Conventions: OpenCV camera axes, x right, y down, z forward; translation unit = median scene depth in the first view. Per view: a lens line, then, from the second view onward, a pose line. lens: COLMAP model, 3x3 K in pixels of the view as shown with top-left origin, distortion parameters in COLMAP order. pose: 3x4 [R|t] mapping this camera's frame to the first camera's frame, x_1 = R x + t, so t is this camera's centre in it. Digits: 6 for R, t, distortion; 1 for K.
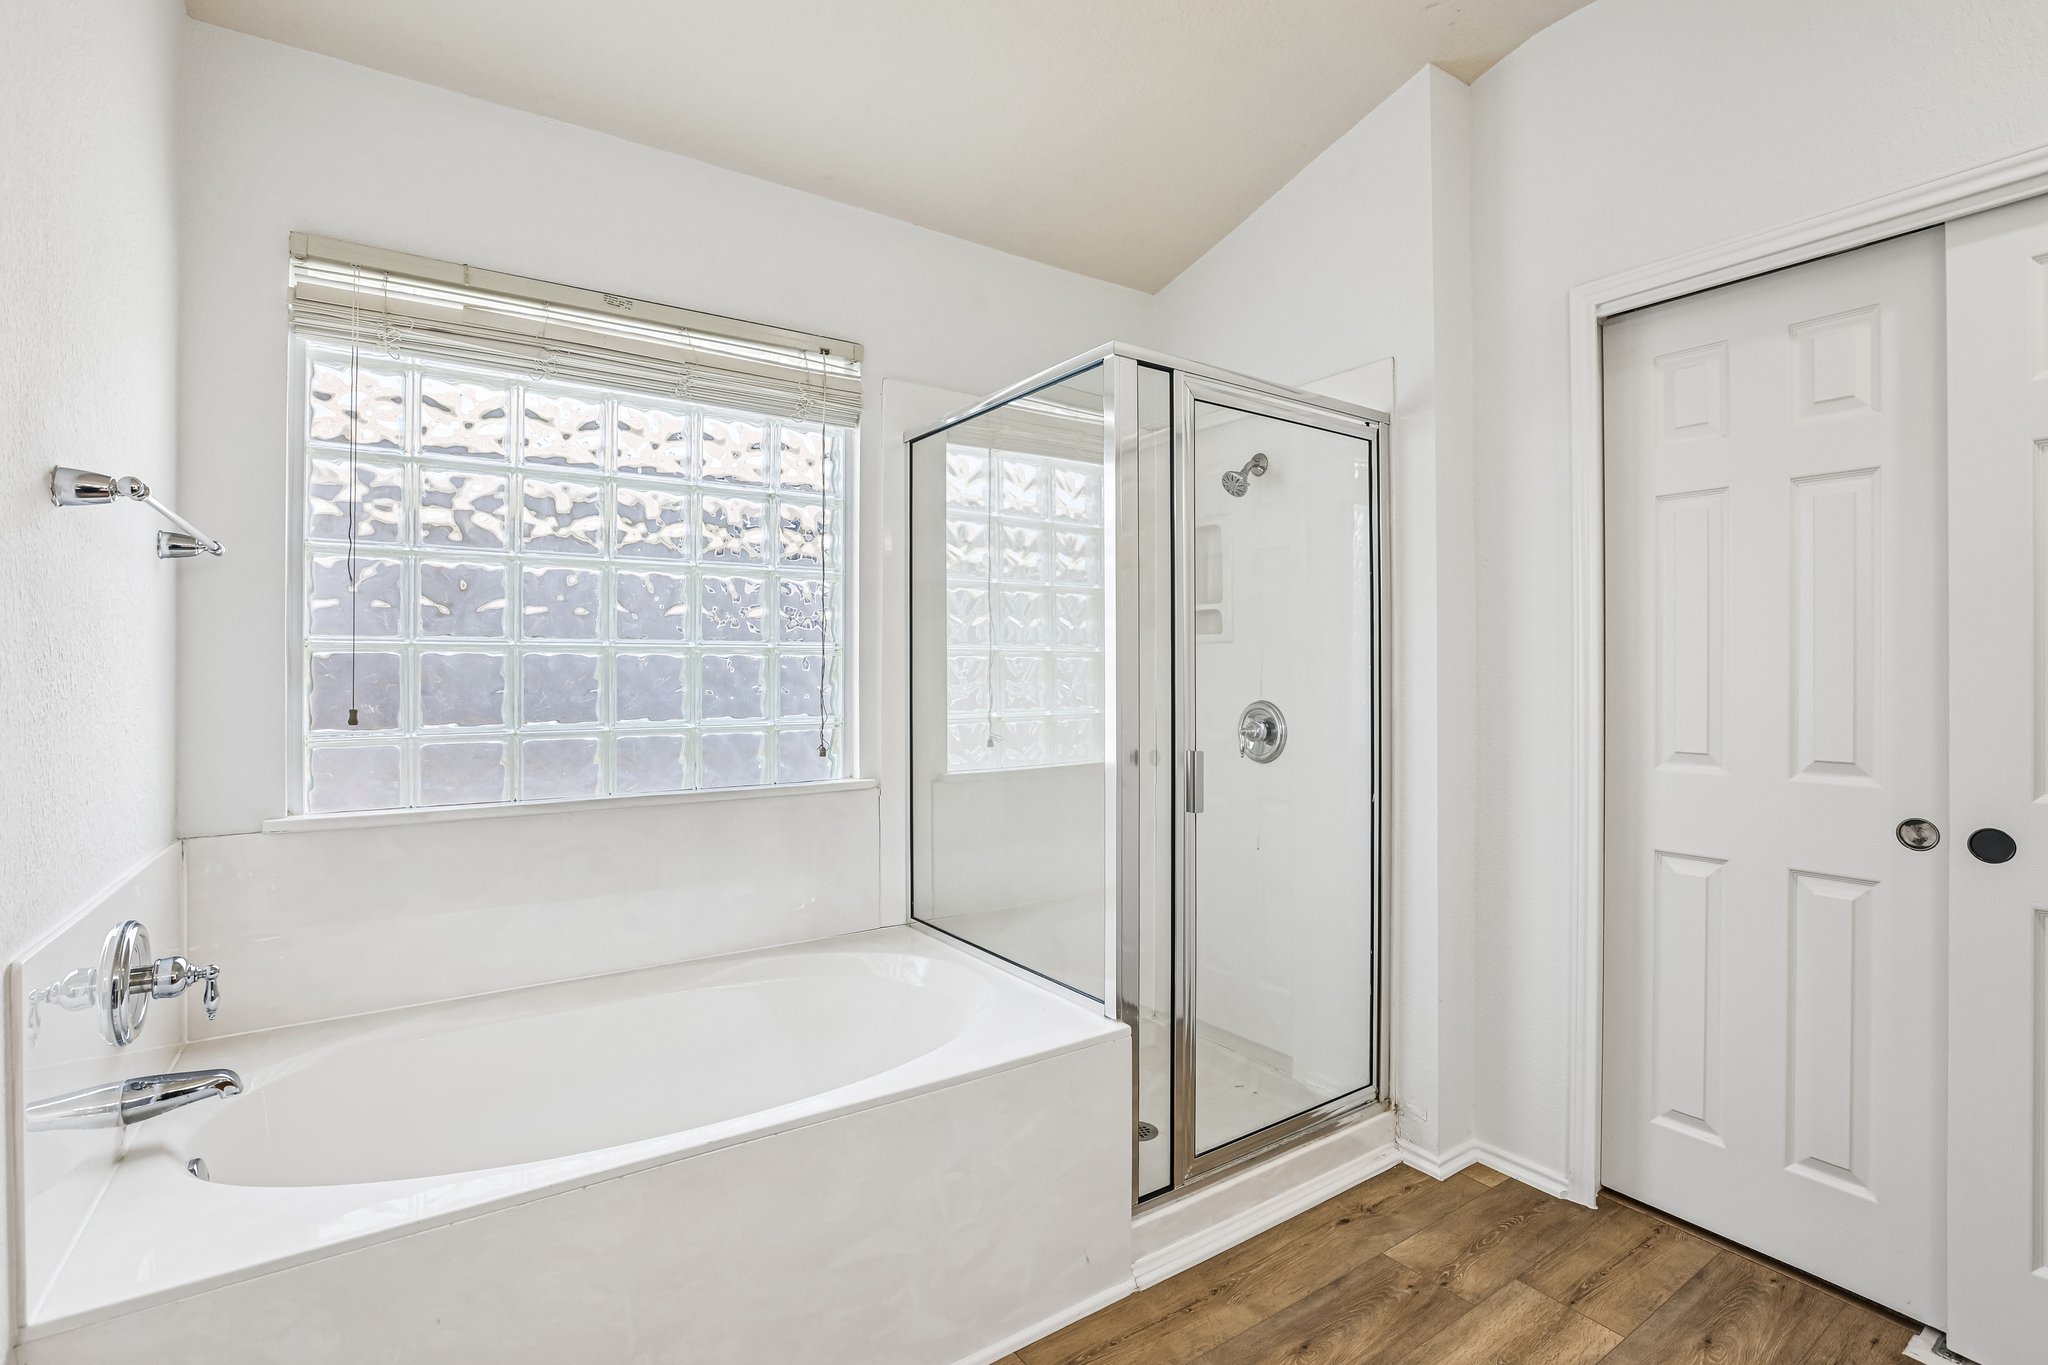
lens RADIAL K [[967.9, 0, 1046.5], [0, 967.9, 670.6], [0, 0, 1]] dist [-0.001147, 0.014328]
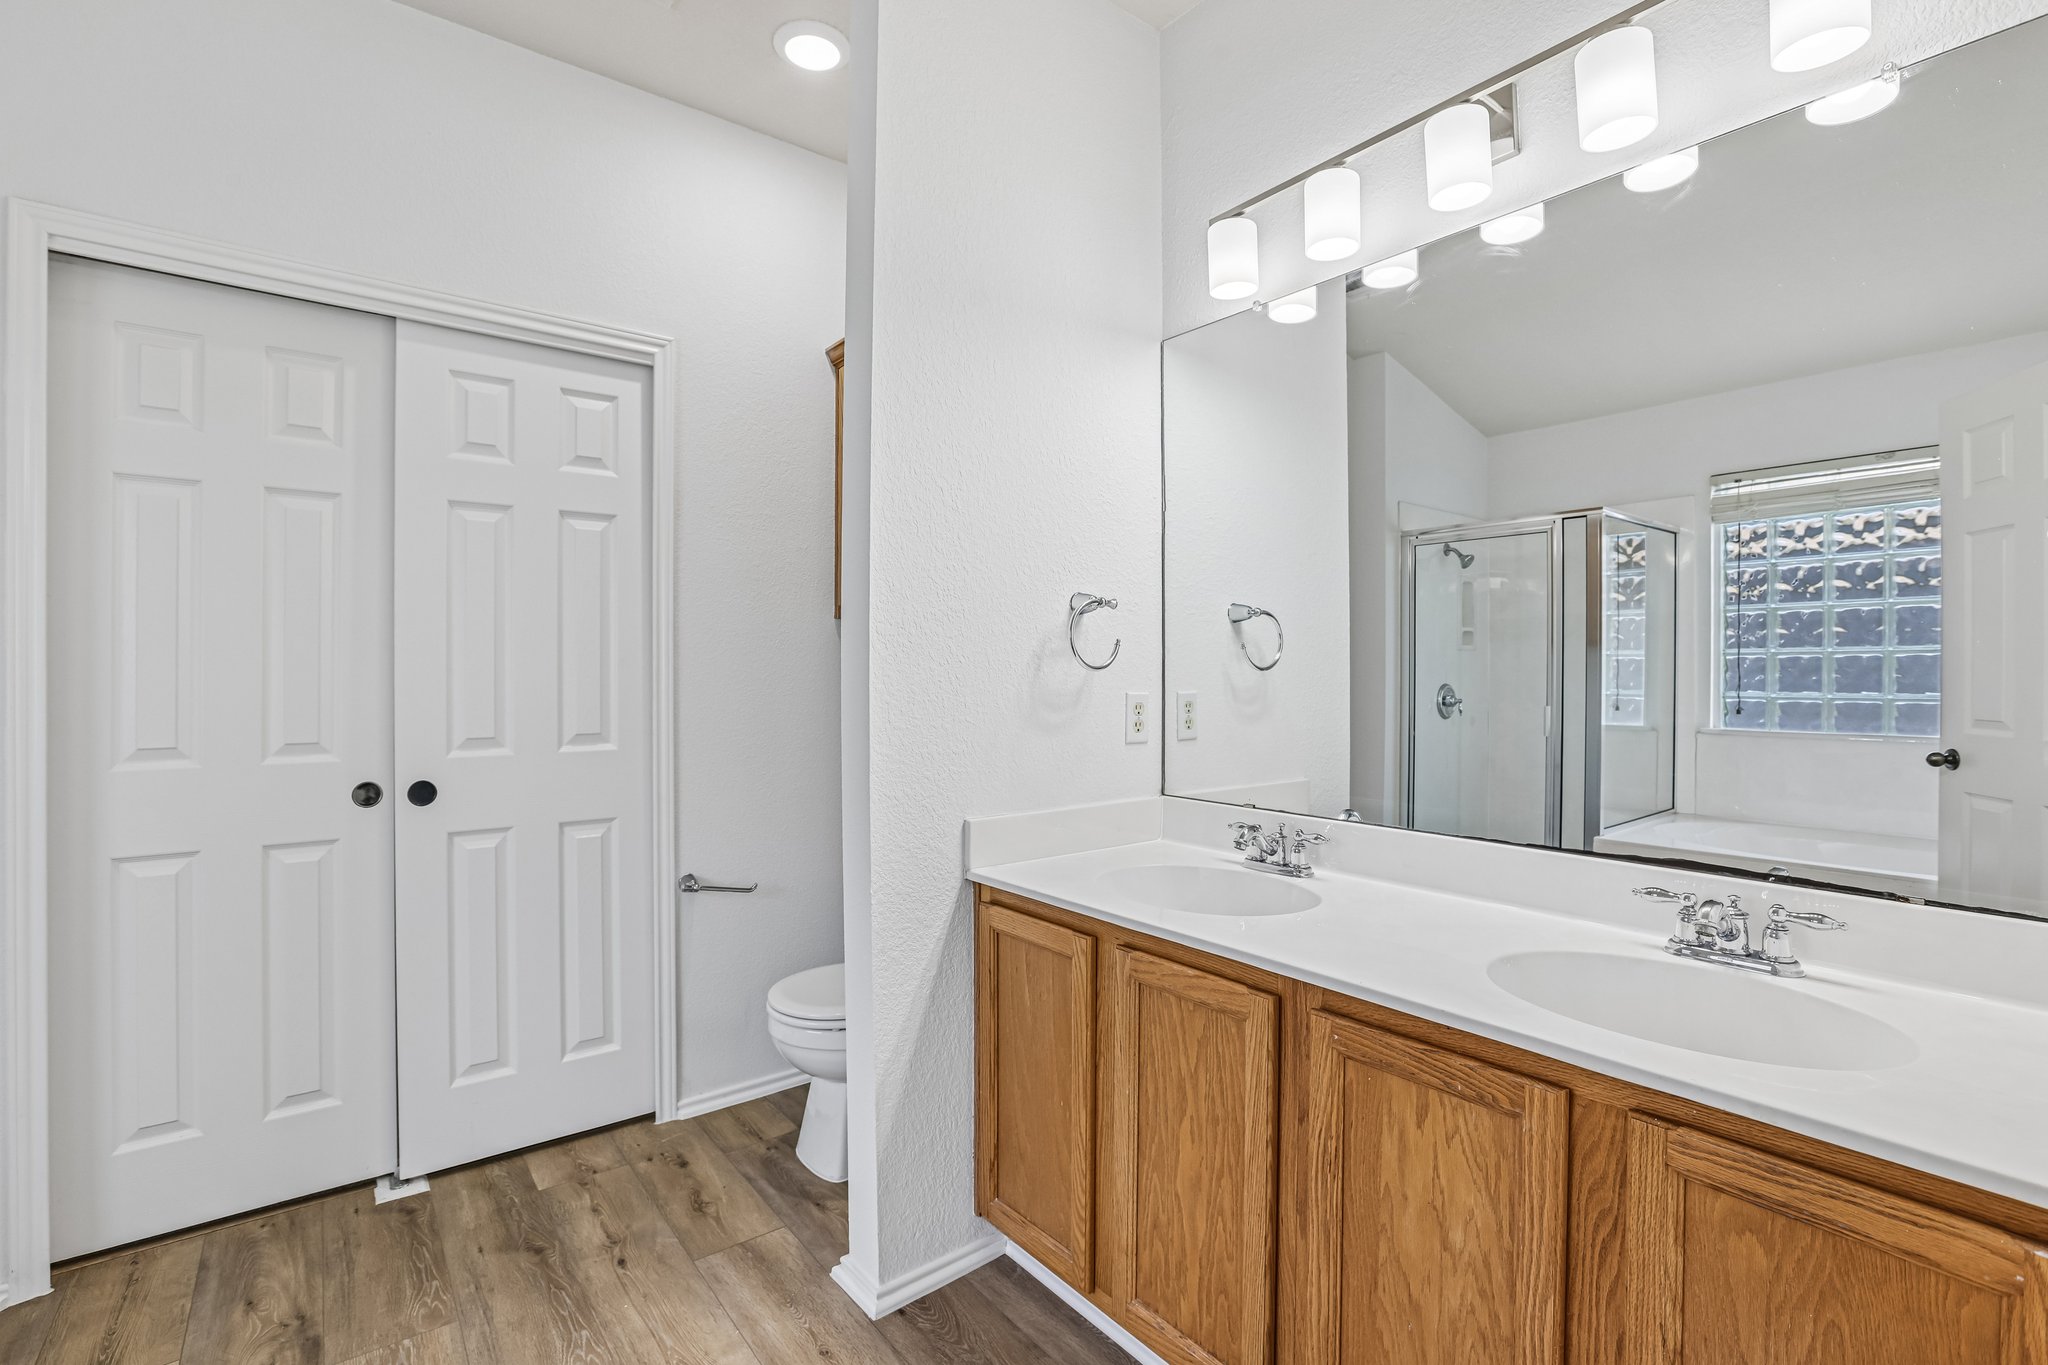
lens RADIAL K [[967.9, 0, 1046.5], [0, 967.9, 670.6], [0, 0, 1]] dist [-0.001147, 0.014328]
pose [[-0.033284, -0.003562, 0.999440, -0.364251], [-0.000343, 0.999994, 0.003552, 0.004676], [-0.999446, -0.000224, -0.033285, 0.168394]]
